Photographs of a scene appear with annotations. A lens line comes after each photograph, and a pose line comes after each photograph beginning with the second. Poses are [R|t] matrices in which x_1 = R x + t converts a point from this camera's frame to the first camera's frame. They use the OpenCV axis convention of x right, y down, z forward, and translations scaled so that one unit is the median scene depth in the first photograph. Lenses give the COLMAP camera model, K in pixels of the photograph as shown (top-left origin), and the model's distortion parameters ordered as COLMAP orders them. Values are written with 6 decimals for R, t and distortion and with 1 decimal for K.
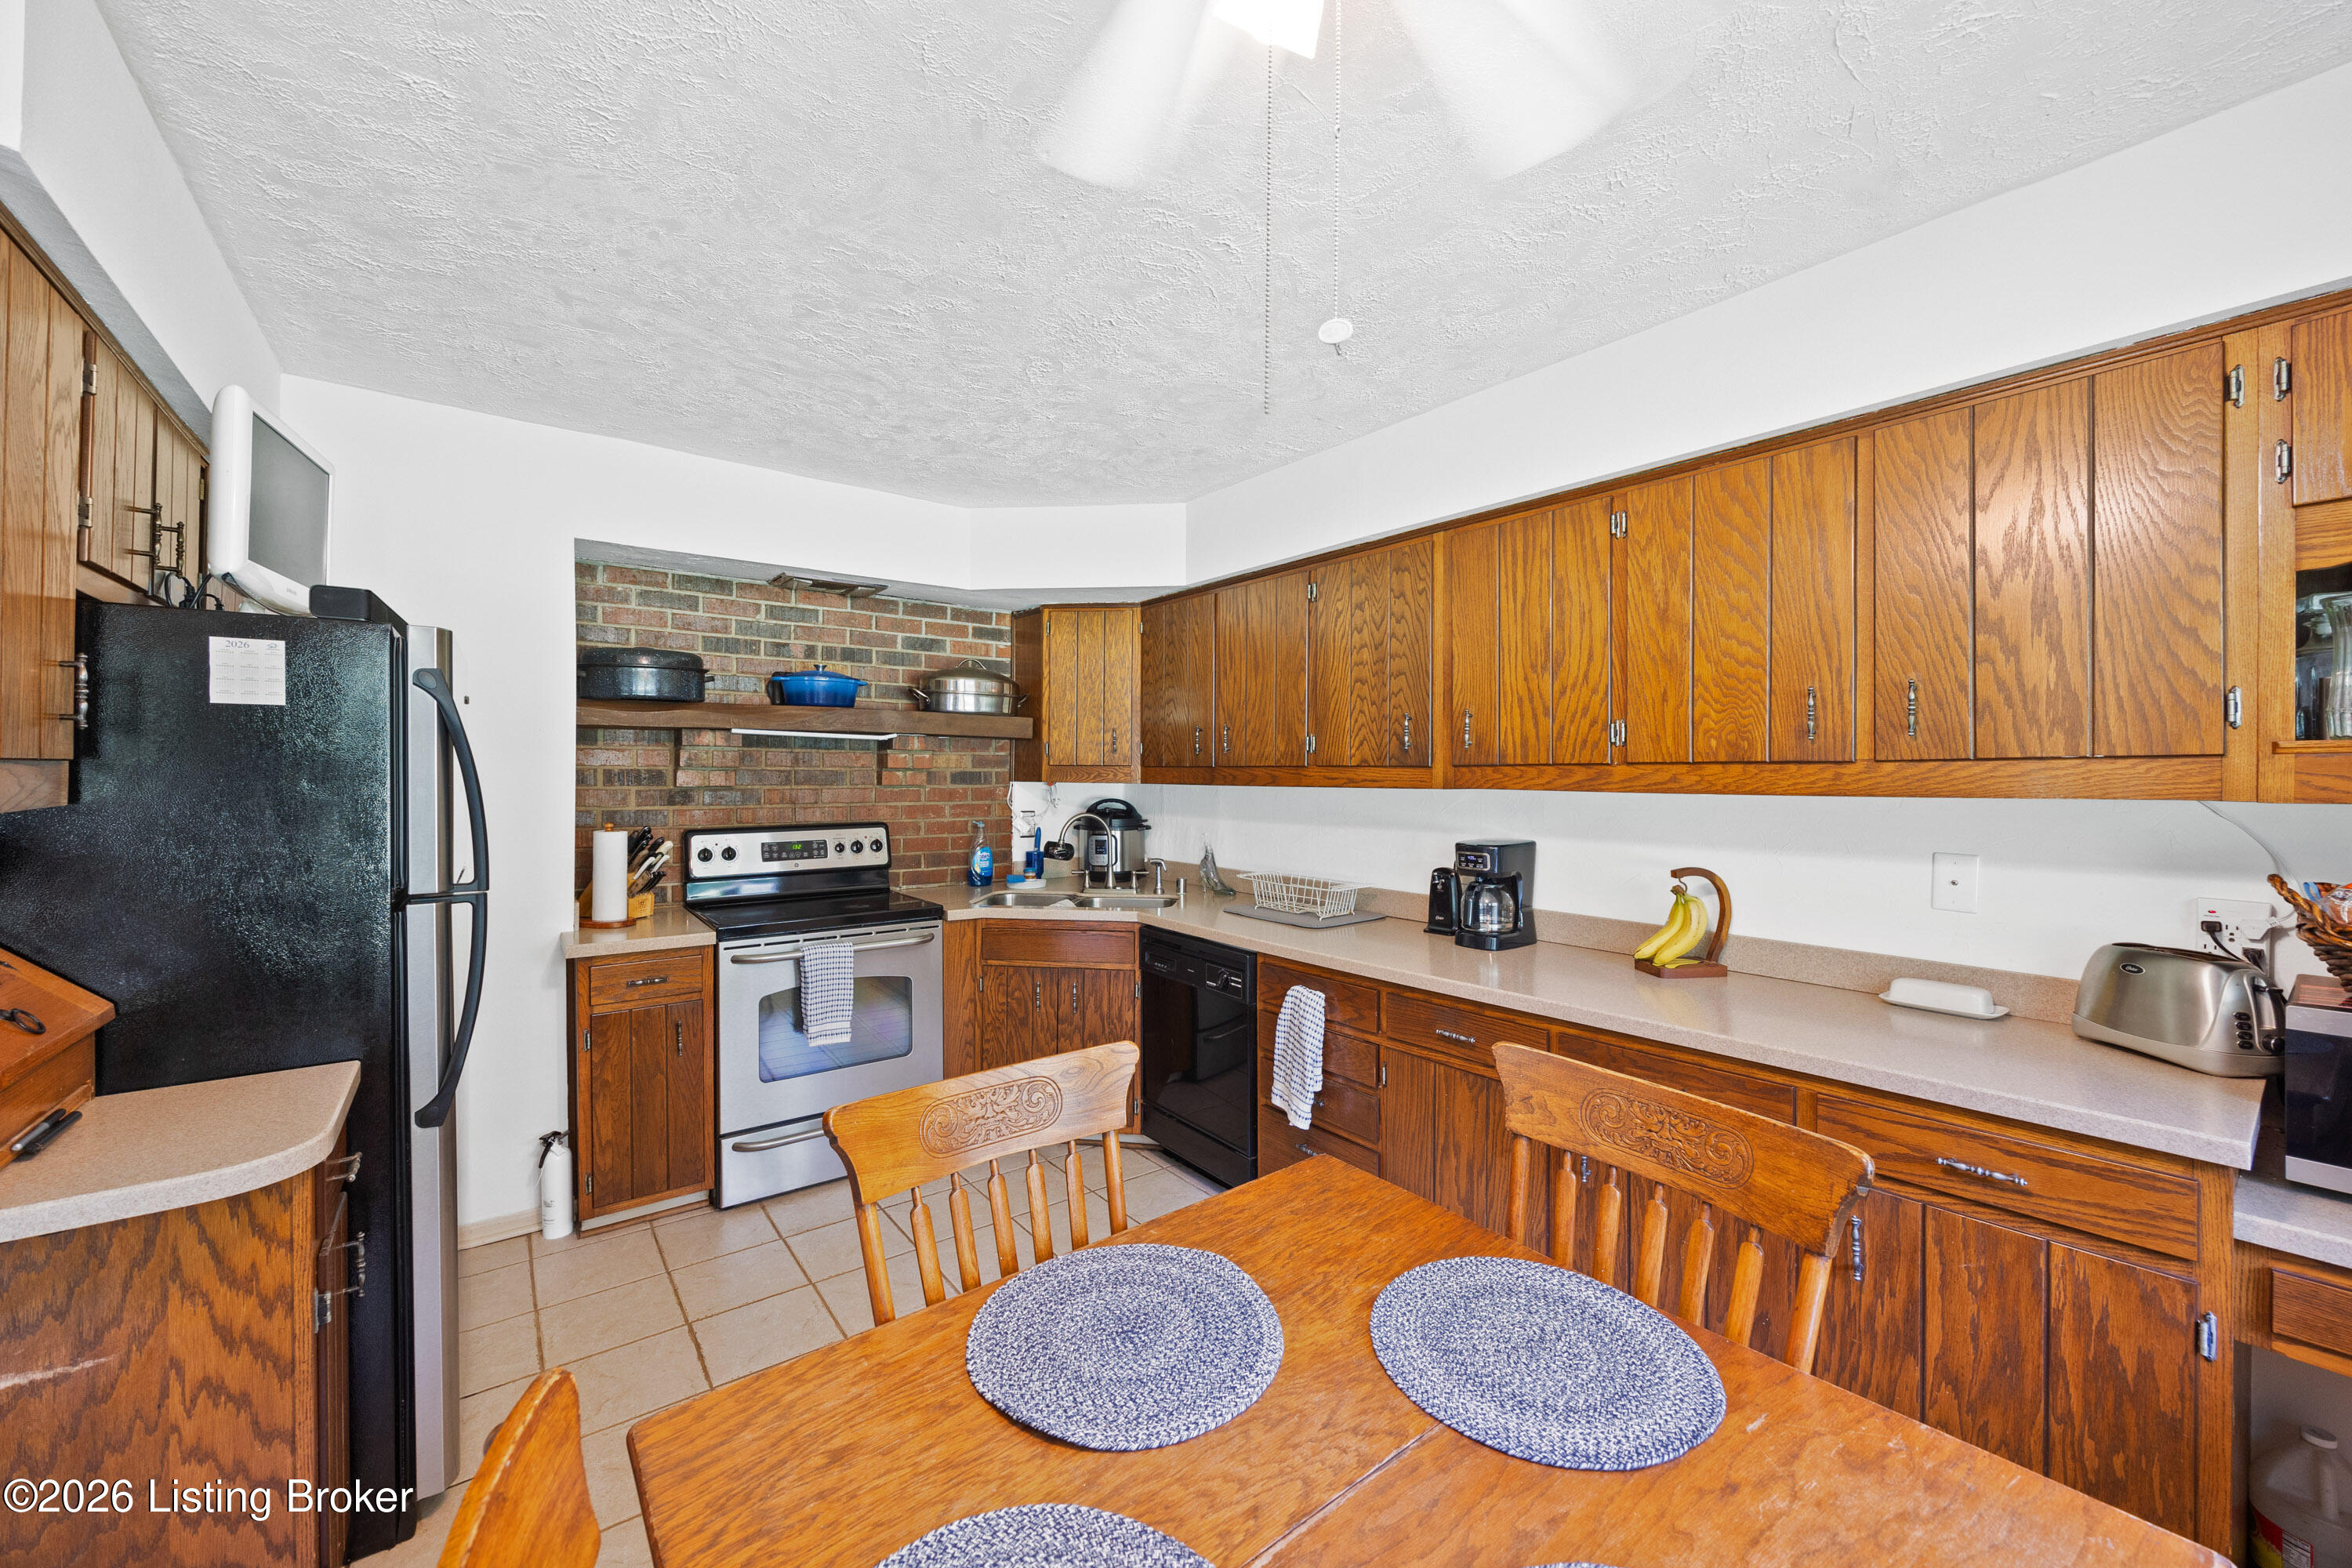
lens RADIAL K [[907.6, 0, 1176.0], [0, 907.6, 784.0], [0, 0, 1]] dist [-0.003526, 0.000066]
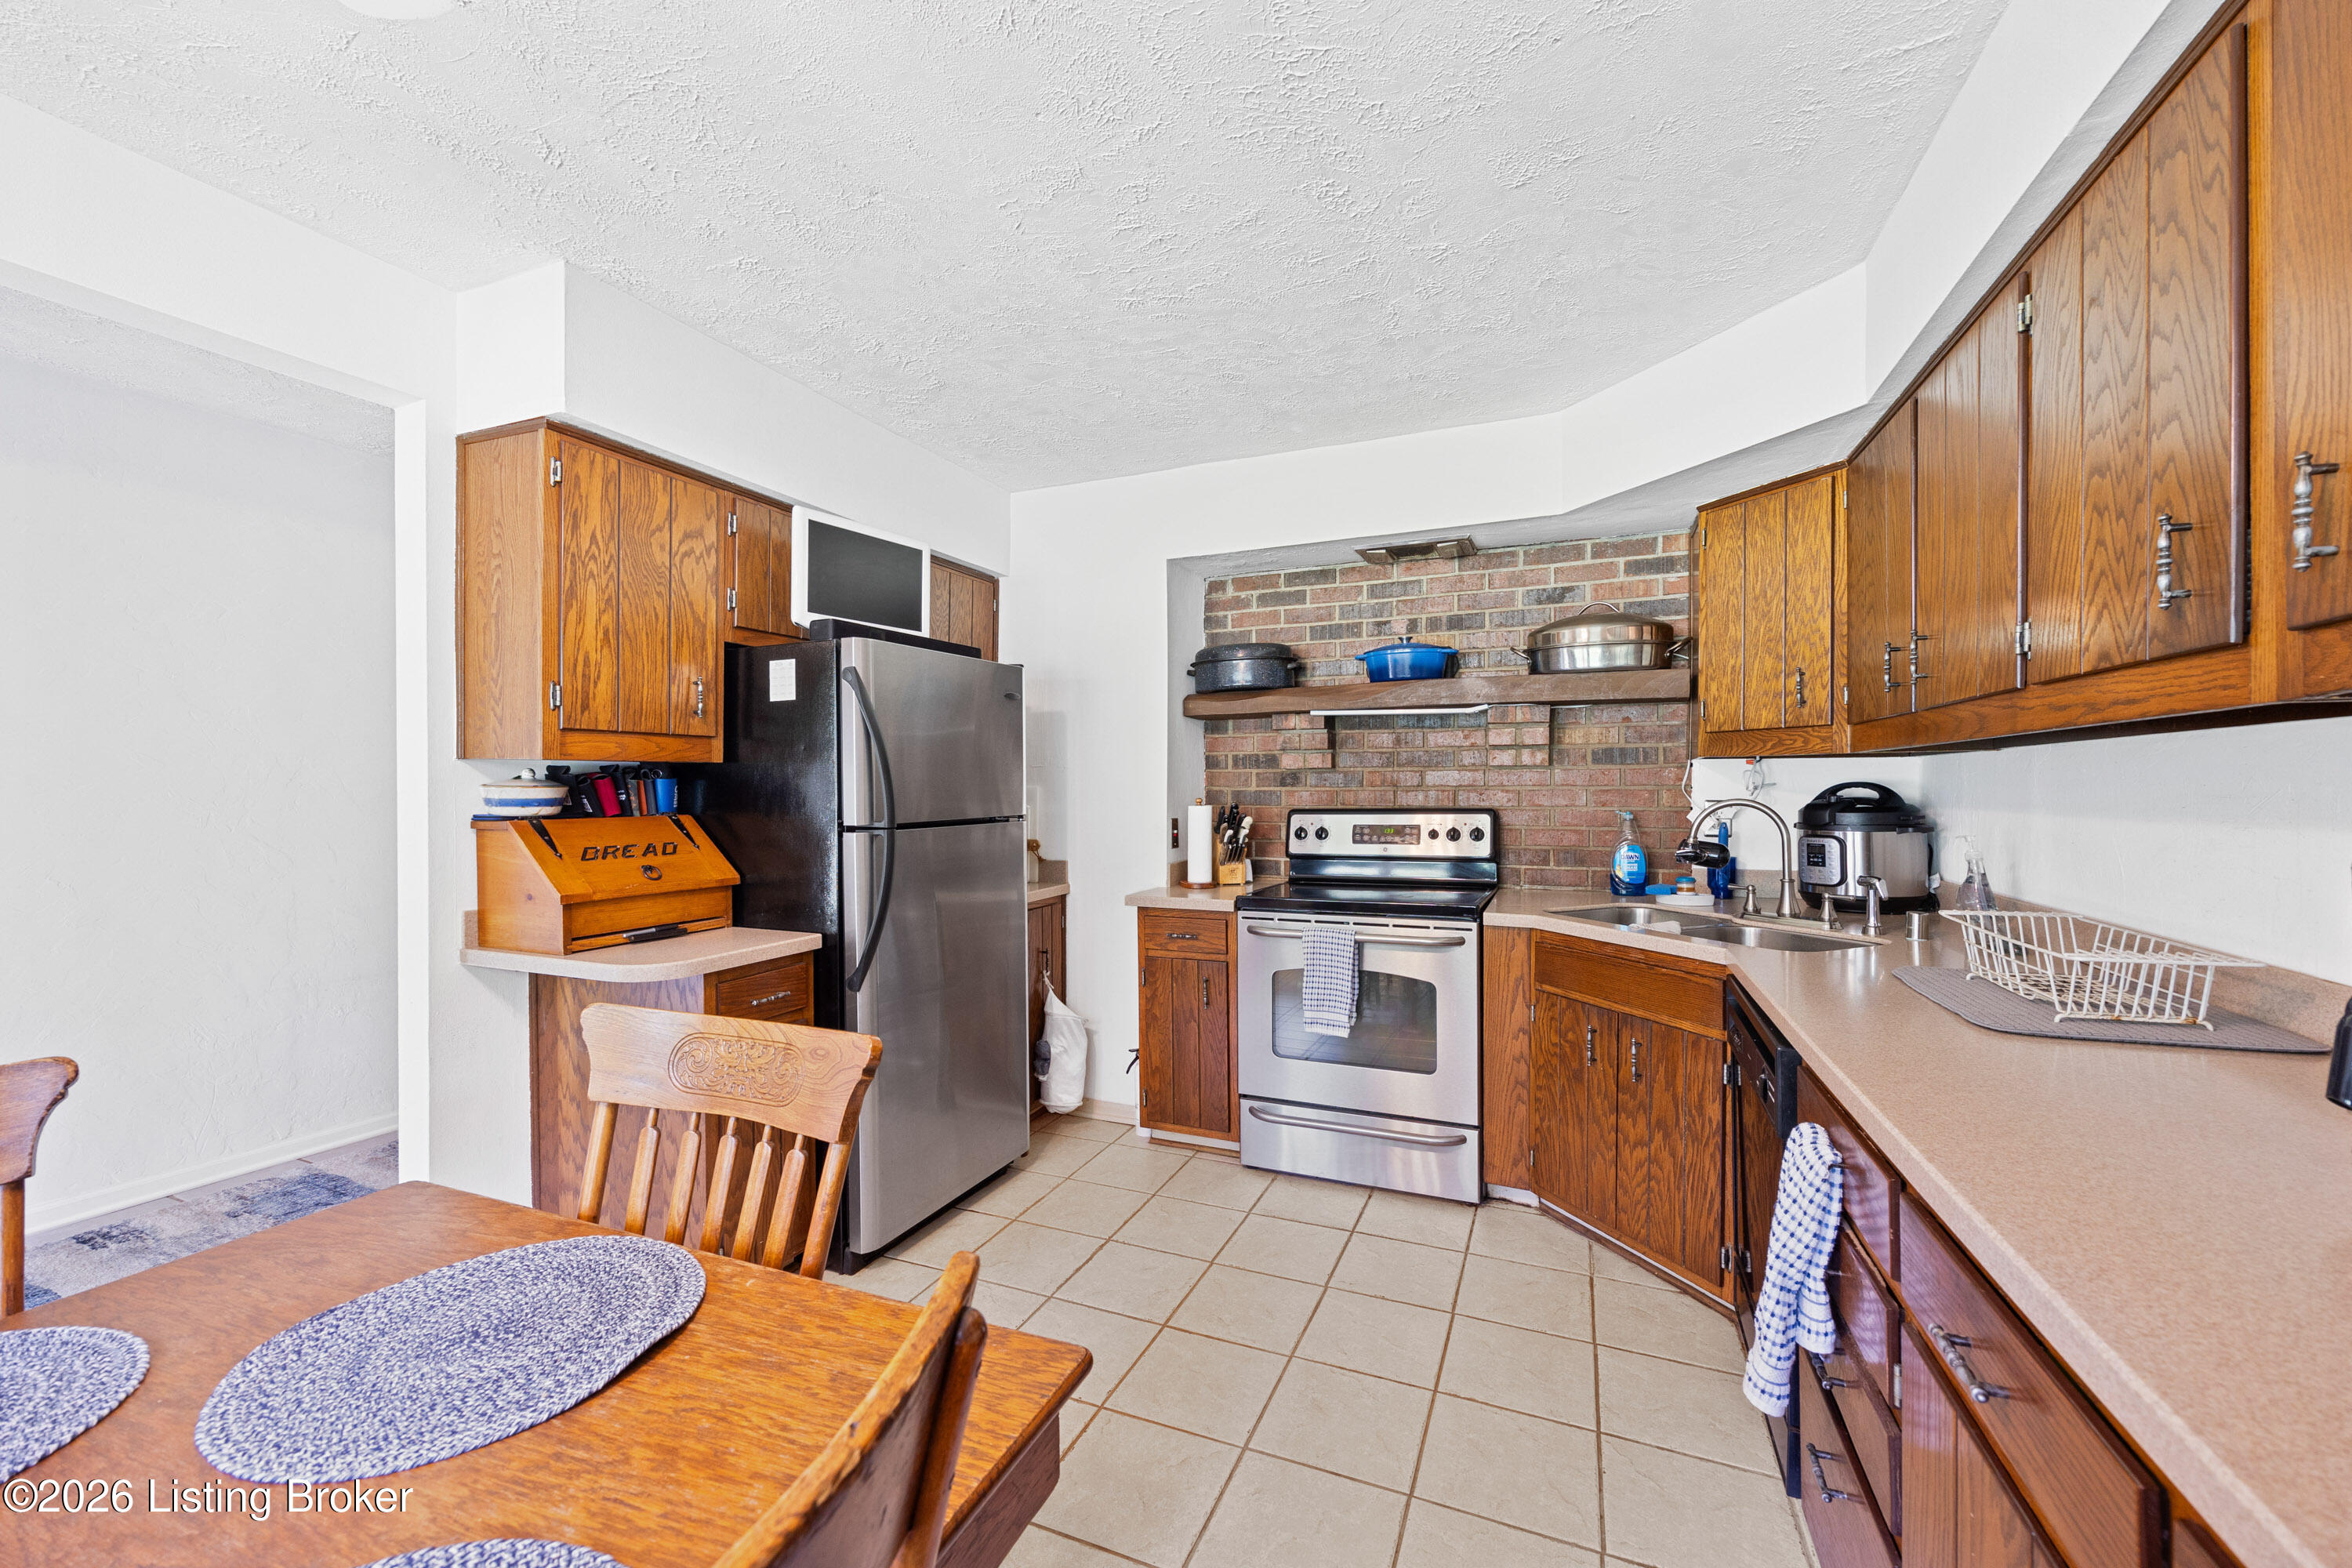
lens RADIAL K [[874.8, 0, 1120.8], [0, 874.8, 788.4], [0, 0, 1]] dist [-0.005822, -0.000030]
pose [[0.492420, -0.002461, -0.870354, 0.271472], [-0.001659, 0.999992, -0.003767, 0.031350], [0.870356, 0.003299, 0.492412, 0.327074]]
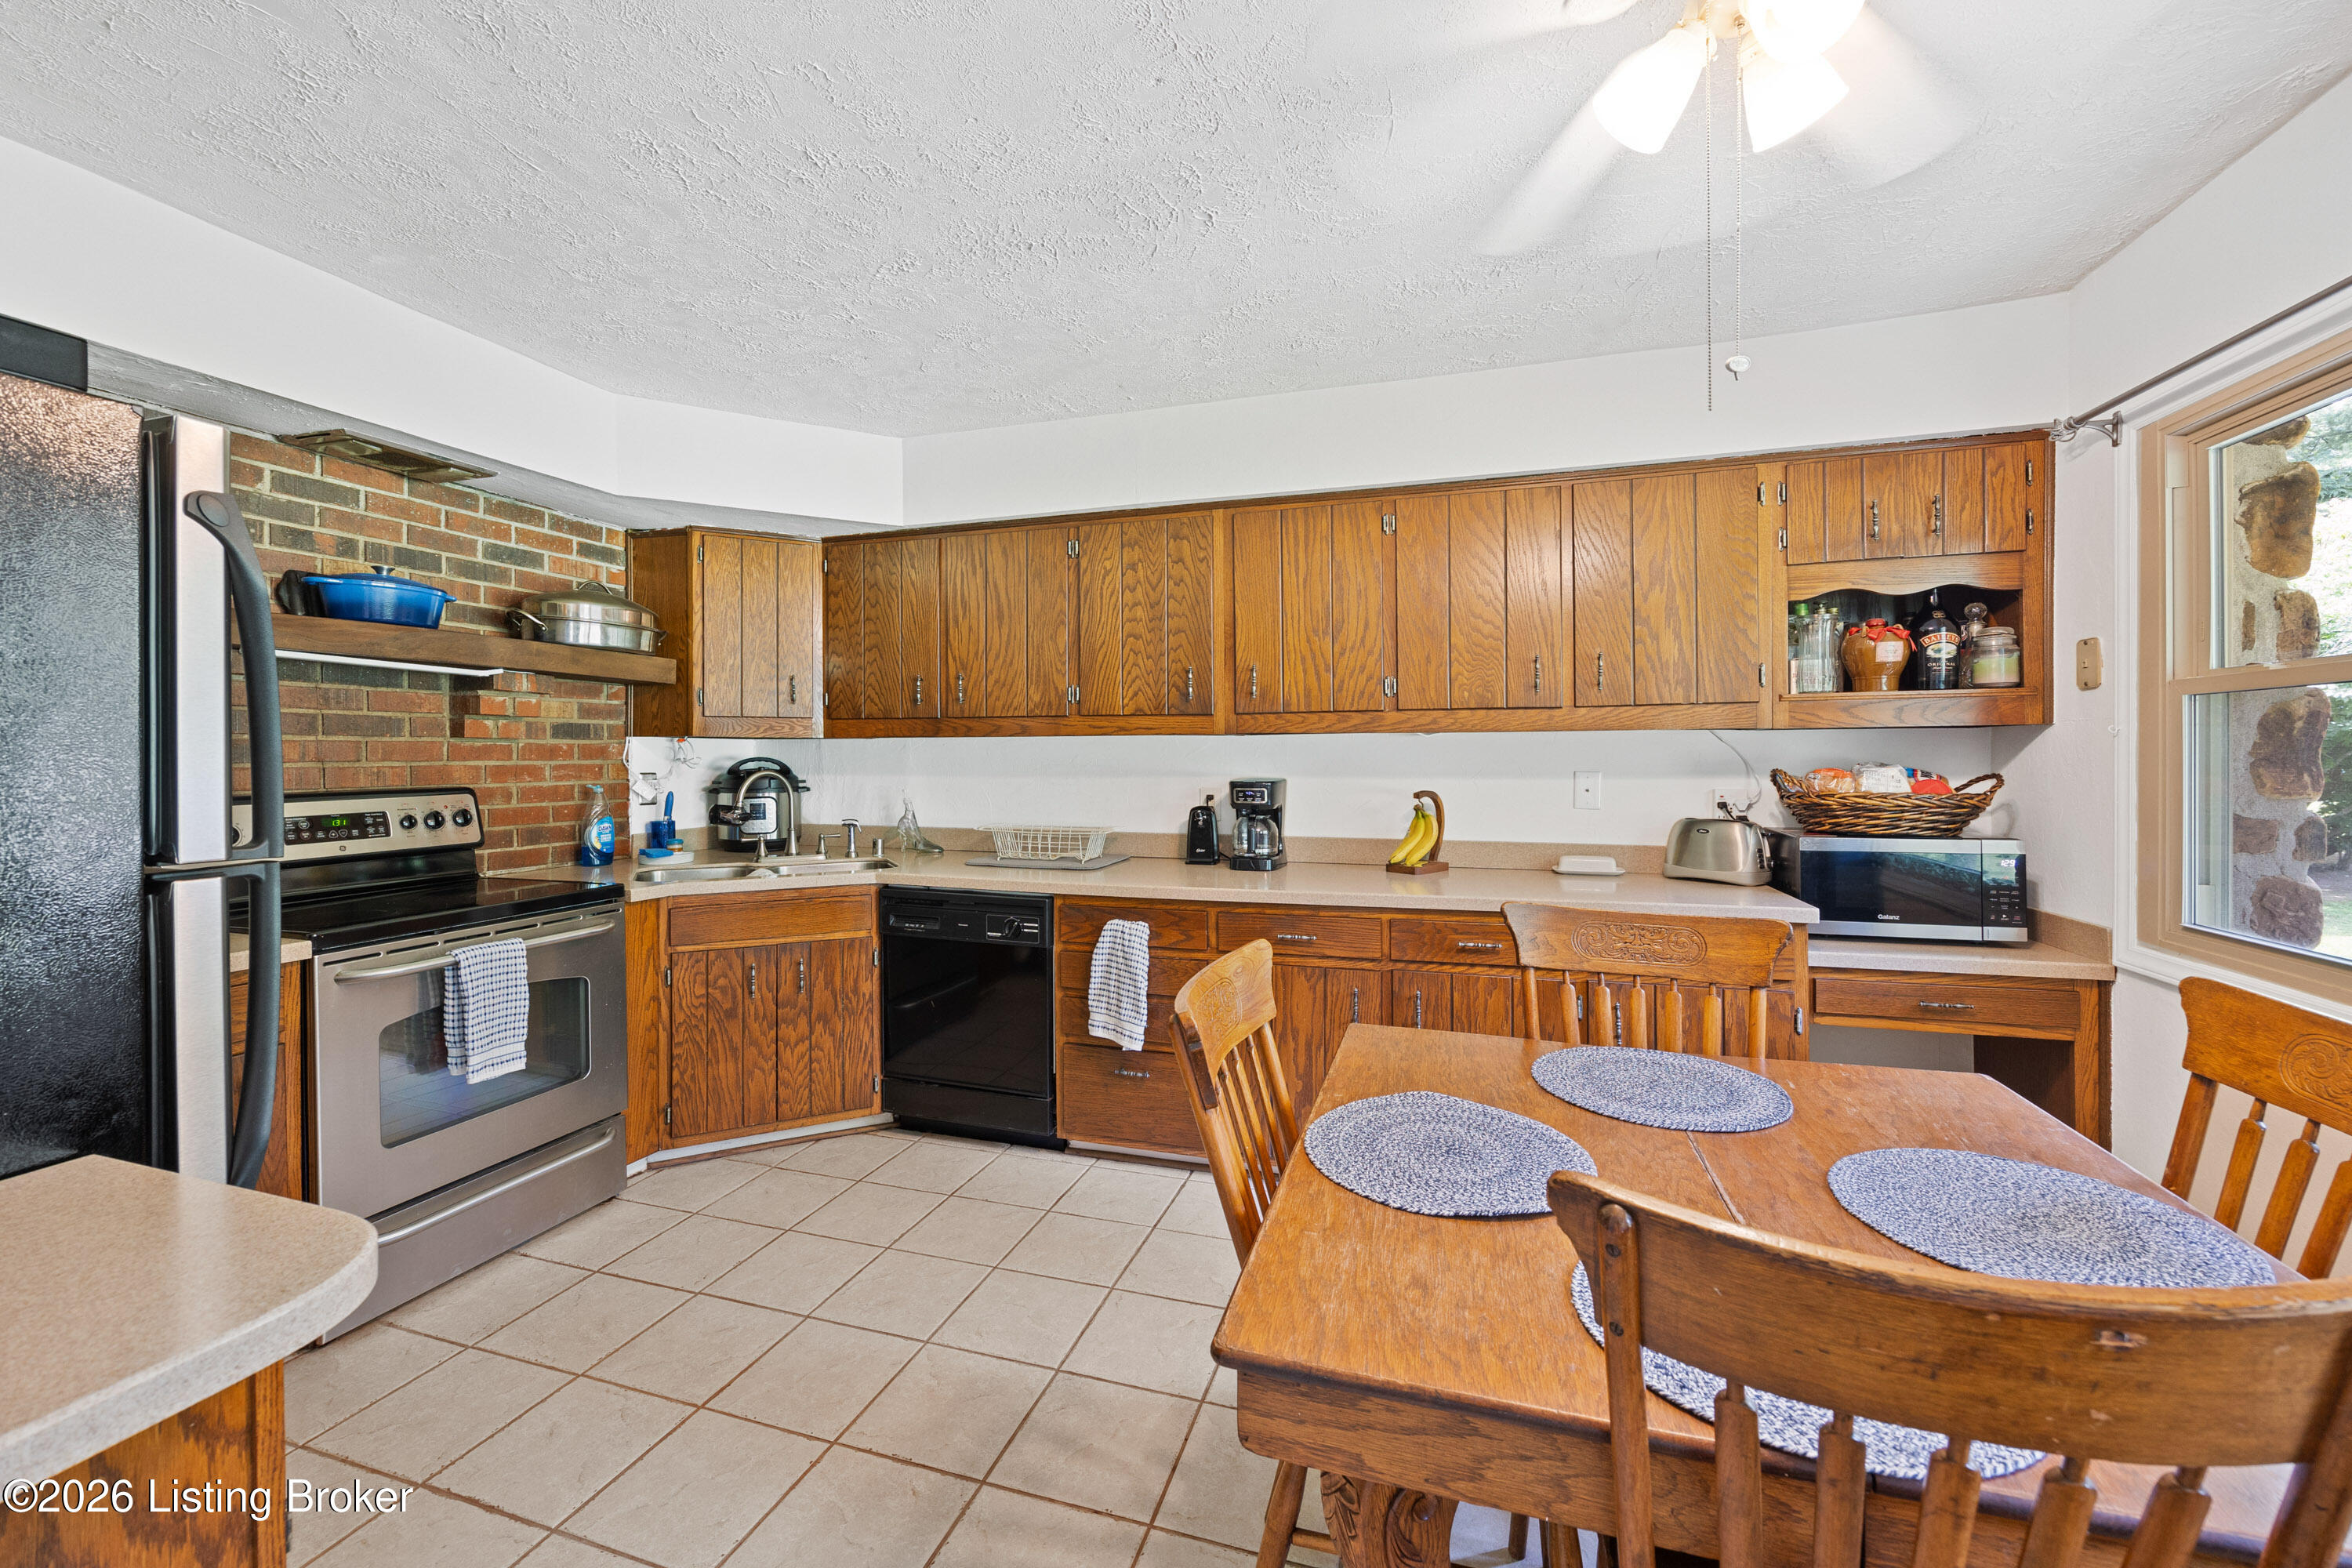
lens RADIAL K [[908.7, 0, 1170.2], [0, 908.7, 758.8], [0, 0, 1]] dist [-0.003109, 0.000195]
pose [[0.831200, -0.006113, 0.555940, -0.299853], [0.007381, 0.999973, -0.000040, 0.027077], [-0.555925, 0.004137, 0.831222, 0.064167]]
